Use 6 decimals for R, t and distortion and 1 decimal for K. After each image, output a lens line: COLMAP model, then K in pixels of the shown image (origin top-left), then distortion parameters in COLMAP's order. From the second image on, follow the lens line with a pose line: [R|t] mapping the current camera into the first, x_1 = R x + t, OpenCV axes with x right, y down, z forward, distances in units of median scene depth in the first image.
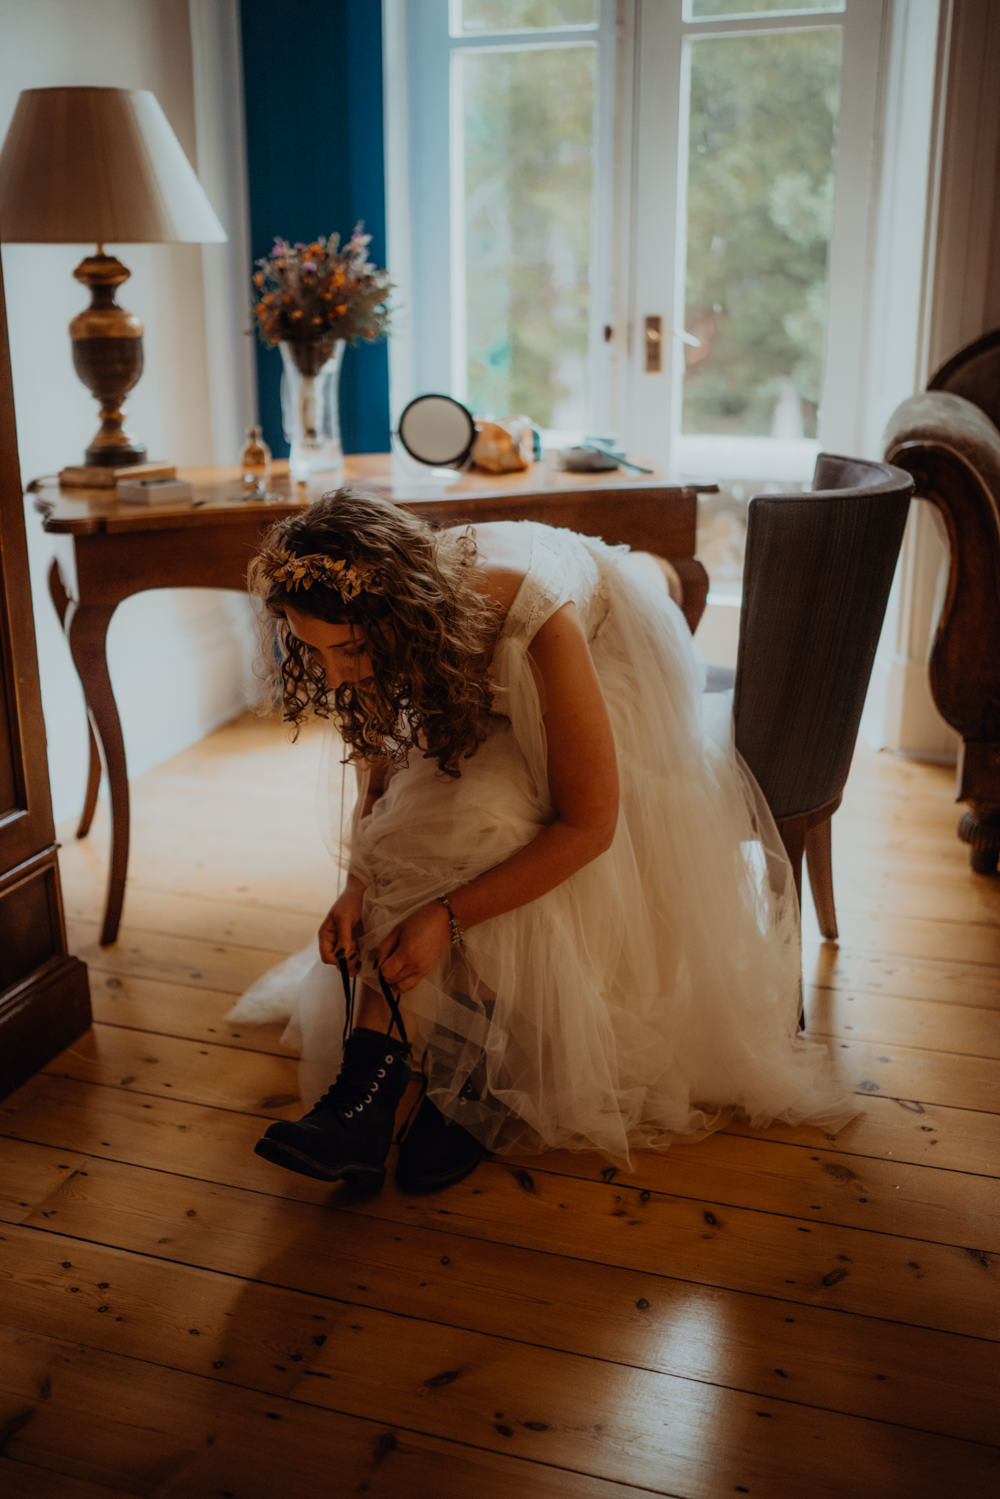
lens RADIAL K [[1470.0, 0, 500.0], [0, 1470.0, 749.5], [0, 0, 1]] dist [-0.126386, 0.230933]
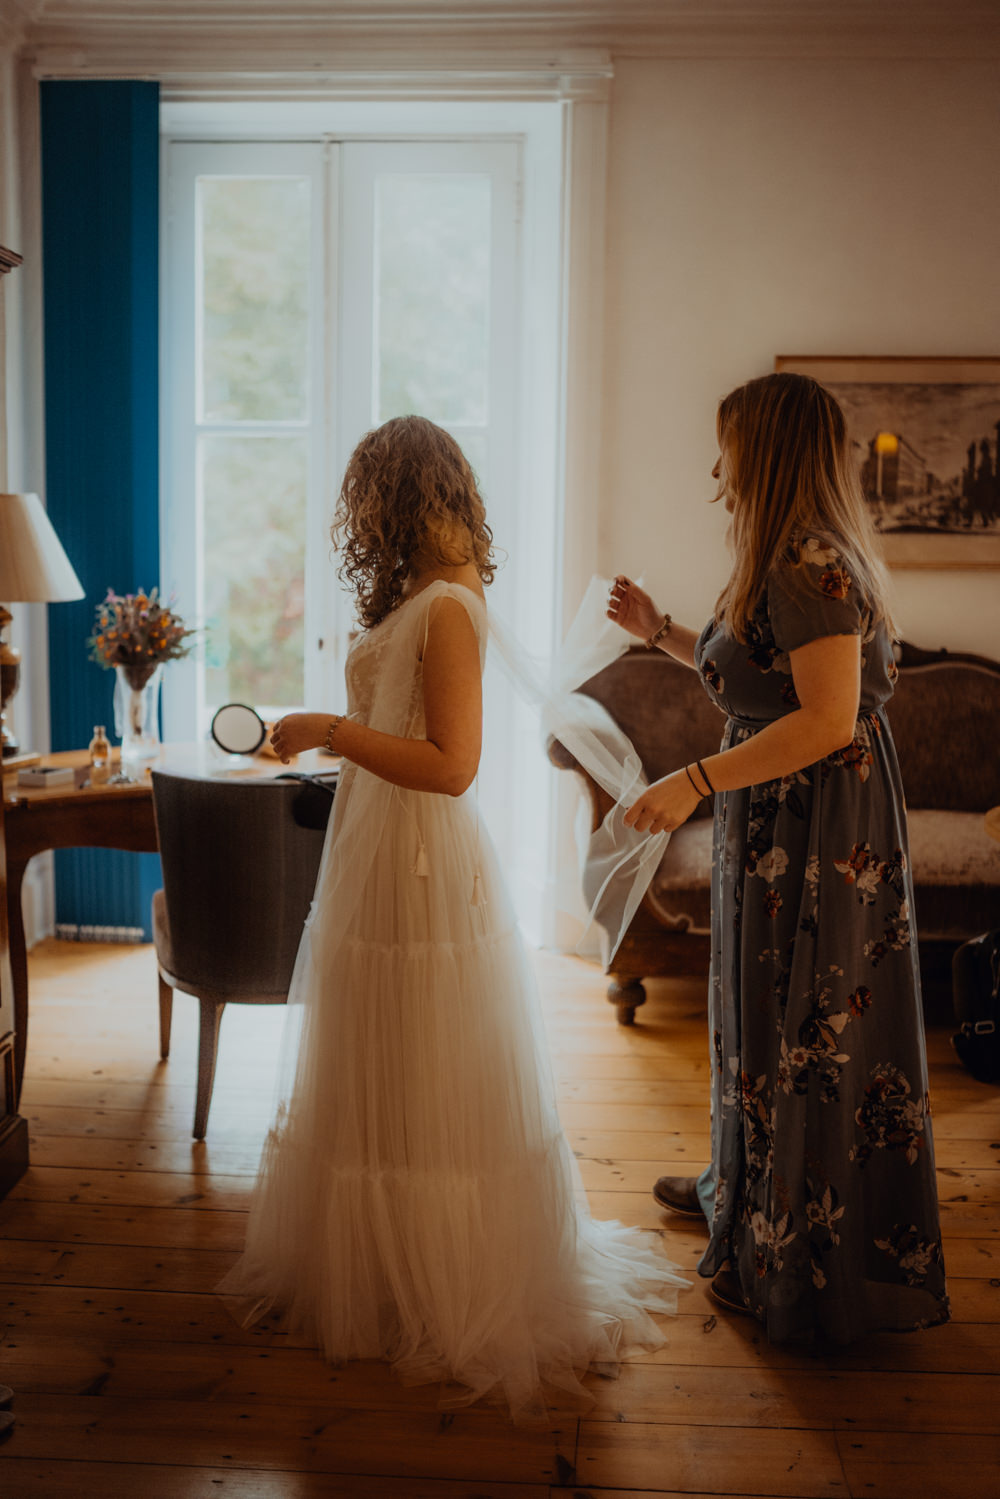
lens RADIAL K [[1470.0, 0, 500.0], [0, 1470.0, 749.5], [0, 0, 1]] dist [-0.126386, 0.230933]
pose [[0.960799, -0.015561, 0.276808, -0.190206], [0.060573, 0.986085, -0.154814, 0.033996], [-0.270547, 0.165513, 0.948372, -0.398519]]
